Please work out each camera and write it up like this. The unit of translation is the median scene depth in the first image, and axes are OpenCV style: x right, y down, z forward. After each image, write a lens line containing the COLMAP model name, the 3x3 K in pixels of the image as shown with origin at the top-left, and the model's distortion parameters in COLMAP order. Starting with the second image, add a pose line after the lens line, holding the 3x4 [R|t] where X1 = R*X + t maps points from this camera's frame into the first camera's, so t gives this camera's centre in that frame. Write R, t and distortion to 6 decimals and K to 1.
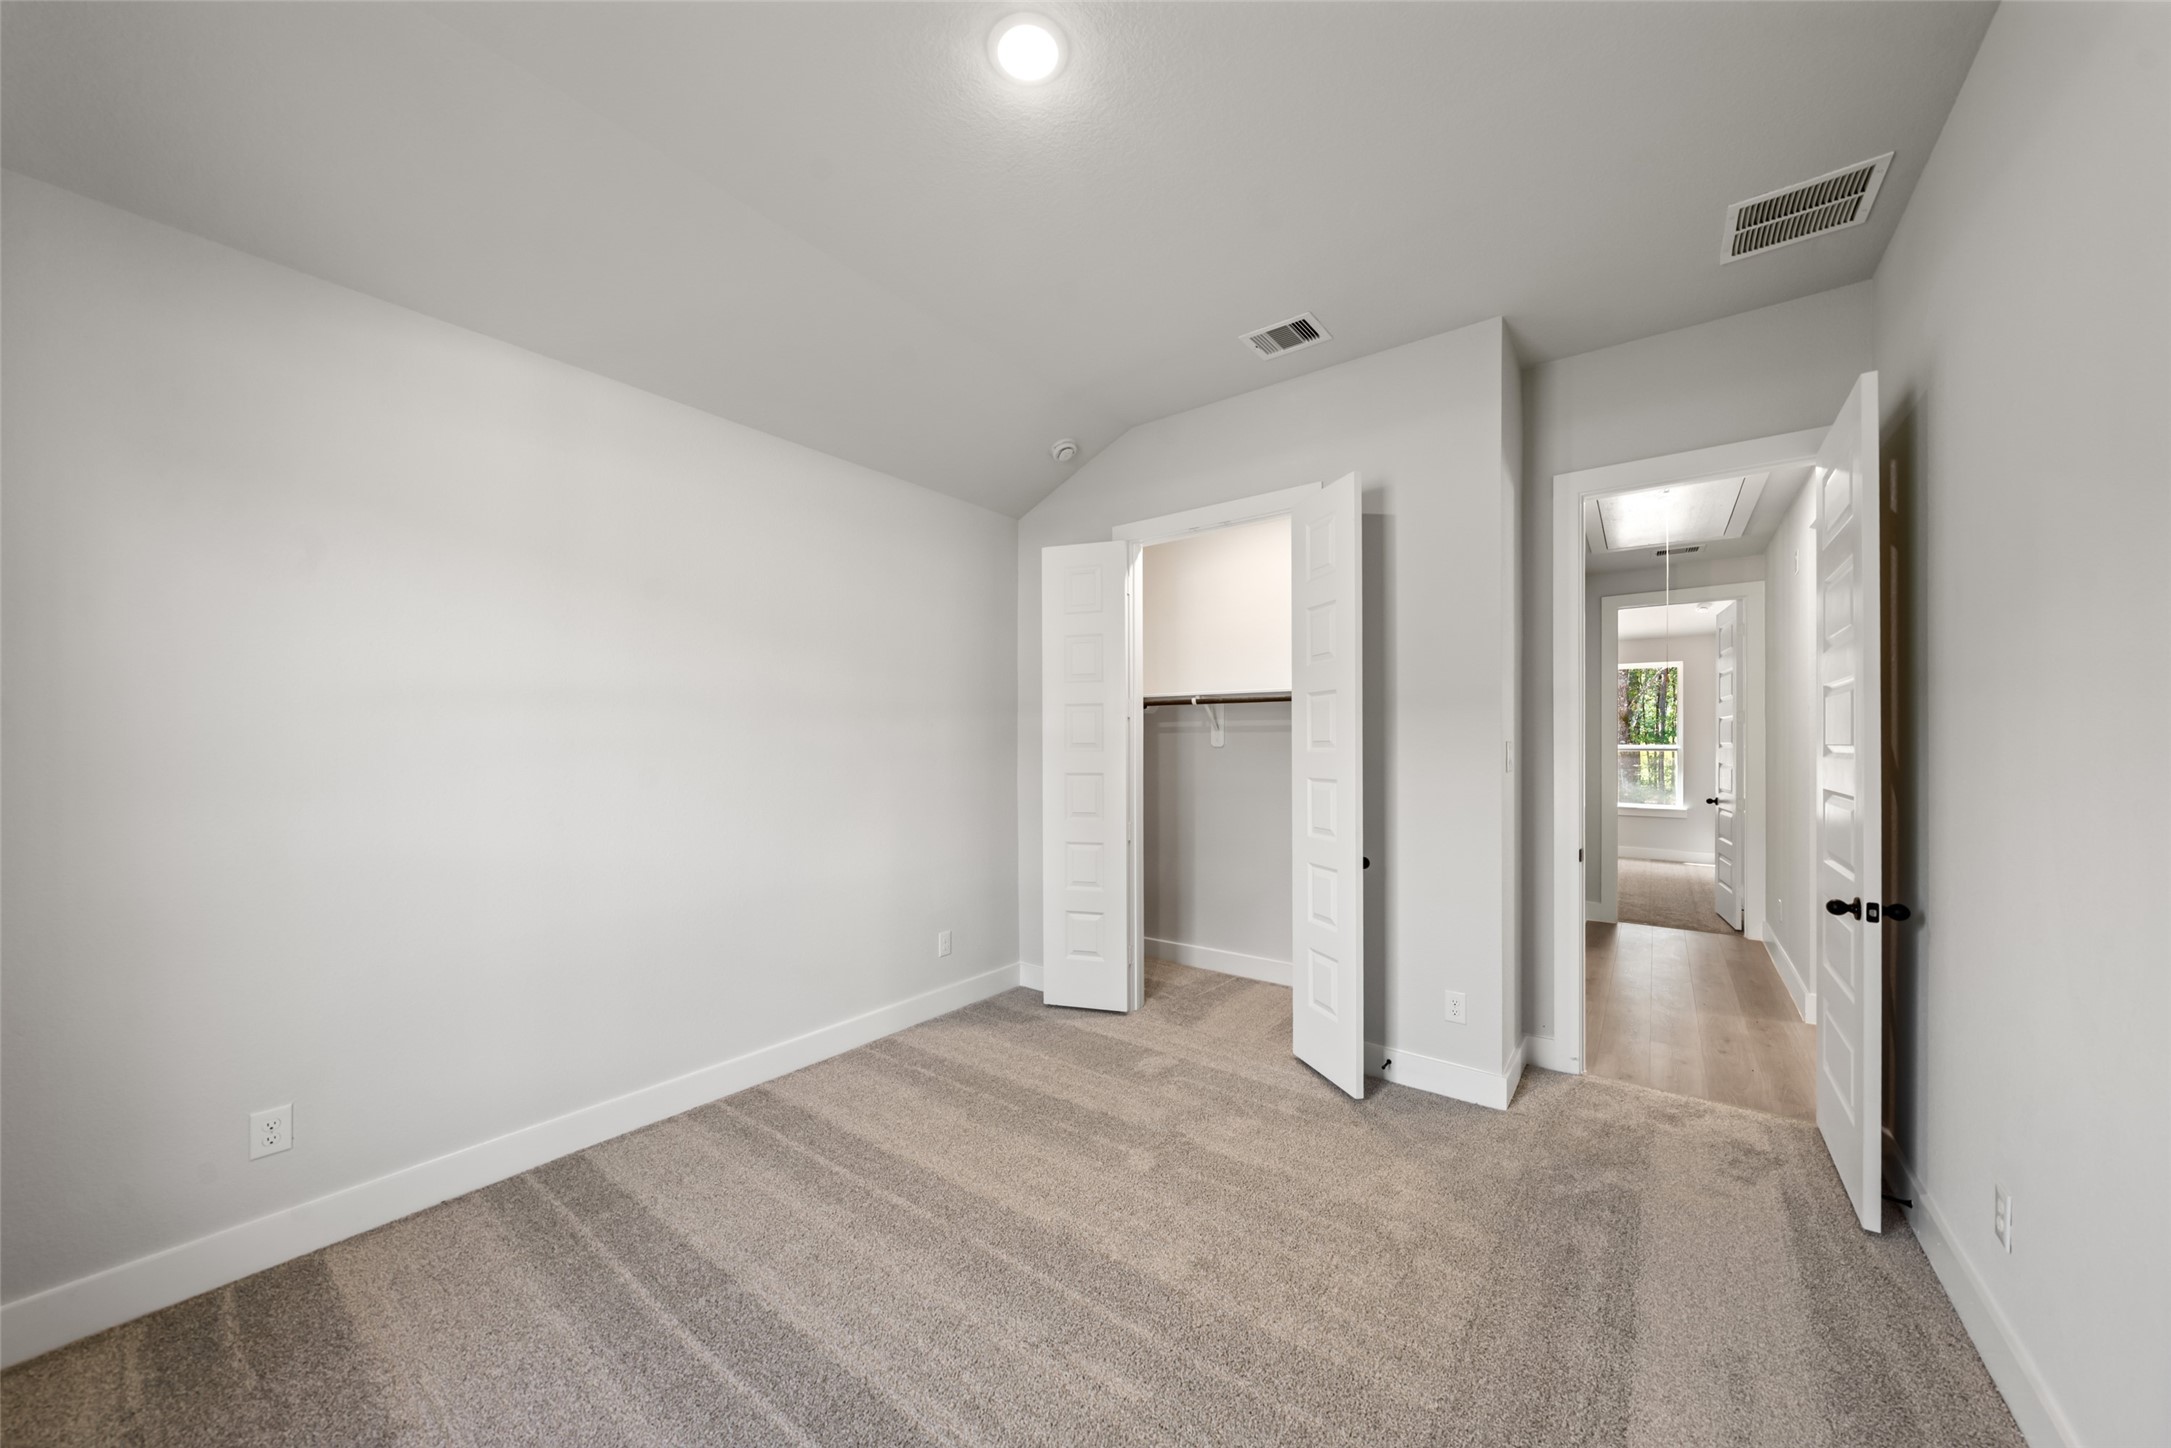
lens RADIAL K [[745.0, 0, 1076.2], [0, 745.0, 734.7], [0, 0, 1]] dist [-0.003676, 0.000185]
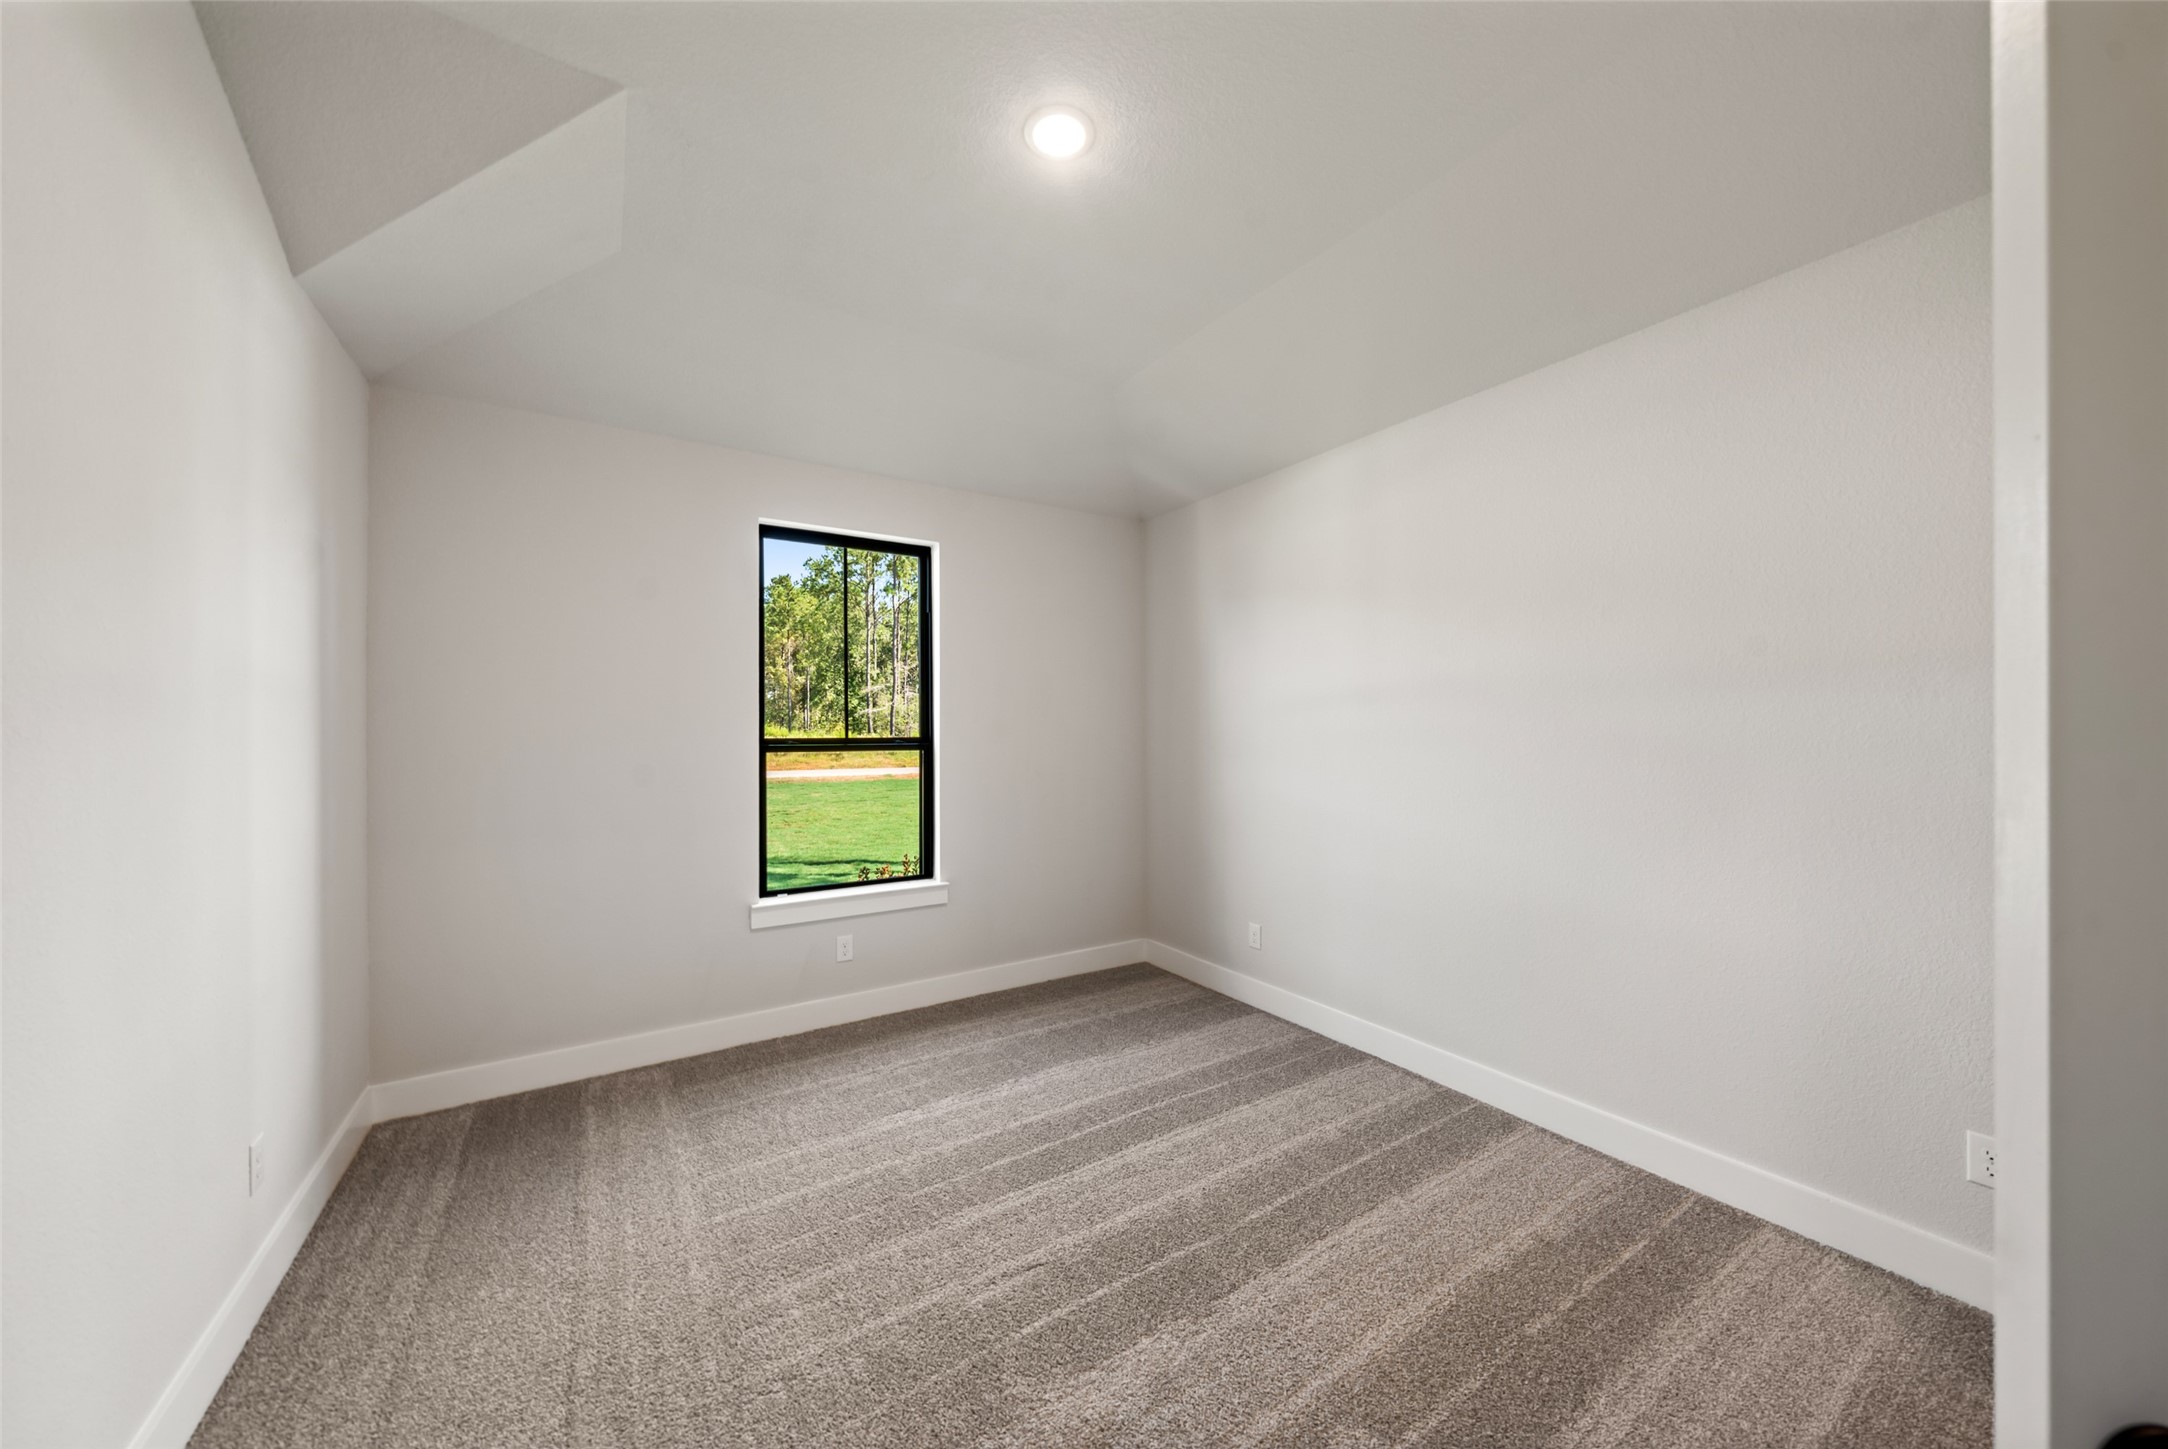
lens RADIAL K [[744.0, 0, 1072.3], [0, 744.0, 730.1], [0, 0, 1]] dist [-0.003676, 0.000185]
pose [[-0.340099, 0.004585, -0.940379, 0.655257], [0.023447, 0.999719, -0.003606, -0.002735], [0.940097, -0.023275, -0.340111, 0.906252]]
